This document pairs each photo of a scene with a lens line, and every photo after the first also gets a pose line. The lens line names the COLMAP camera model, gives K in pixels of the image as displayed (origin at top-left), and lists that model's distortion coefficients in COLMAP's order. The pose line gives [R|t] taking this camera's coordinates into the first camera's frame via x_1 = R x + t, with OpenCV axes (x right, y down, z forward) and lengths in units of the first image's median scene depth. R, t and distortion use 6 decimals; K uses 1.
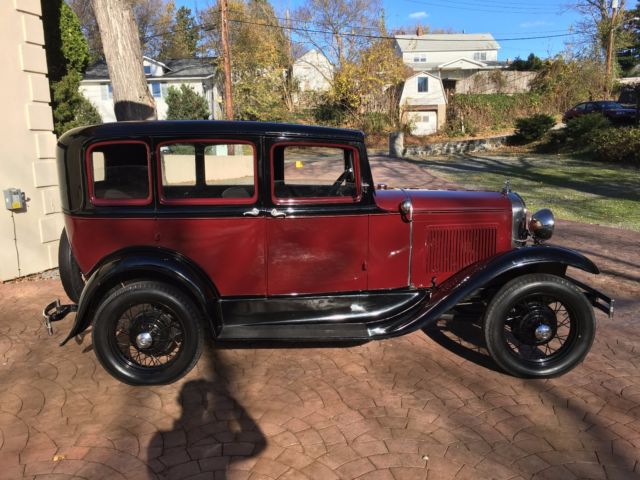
lens RADIAL K [[546.3, 0, 319.1], [0, 546.3, 243.0], [0, 0, 1]] dist [0.078082, -0.088152]
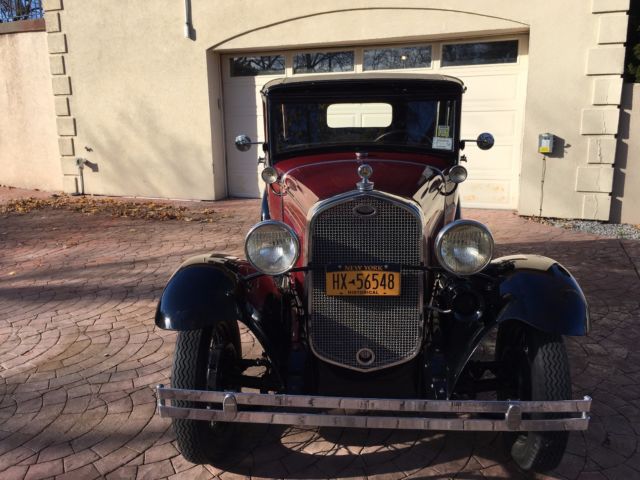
lens RADIAL K [[546.3, 0, 321.4], [0, 546.3, 239.9], [0, 0, 1]] dist [0.078082, -0.088152]
pose [[-0.087645, 0.251764, -0.963812, 0.109250], [-0.156691, 0.952006, 0.262929, -0.022268], [0.983751, 0.174065, -0.043989, 0.126988]]
